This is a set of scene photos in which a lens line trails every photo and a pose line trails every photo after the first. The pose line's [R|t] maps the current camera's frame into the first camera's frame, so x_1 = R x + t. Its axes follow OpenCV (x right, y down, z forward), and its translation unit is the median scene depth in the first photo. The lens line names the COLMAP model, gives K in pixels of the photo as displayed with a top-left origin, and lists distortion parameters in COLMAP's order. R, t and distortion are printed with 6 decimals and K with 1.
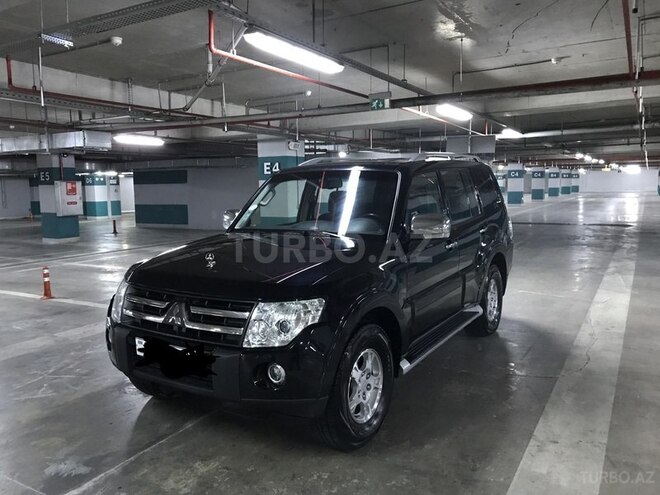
lens RADIAL K [[546.4, 0, 325.2], [0, 546.4, 244.8], [0, 0, 1]] dist [0.009171, 0.000503]
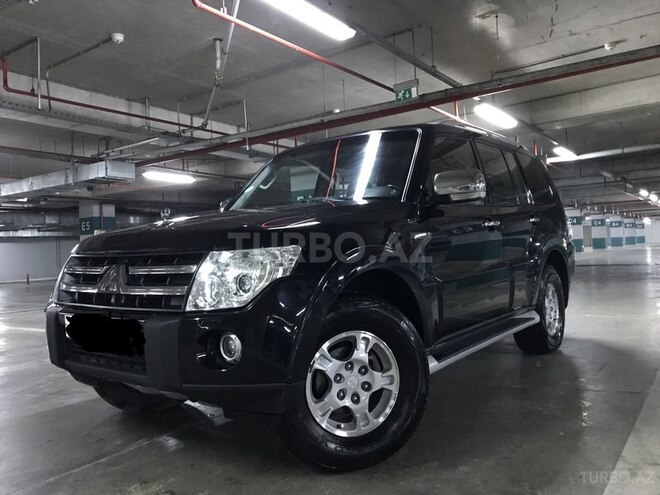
lens RADIAL K [[546.4, 0, 325.2], [0, 546.4, 244.8], [0, 0, 1]] dist [0.009171, 0.000503]
pose [[0.995084, -0.029049, -0.094675, 0.050346], [0.017761, 0.992860, -0.117960, 0.095193], [0.097426, 0.115698, 0.988495, 0.152014]]
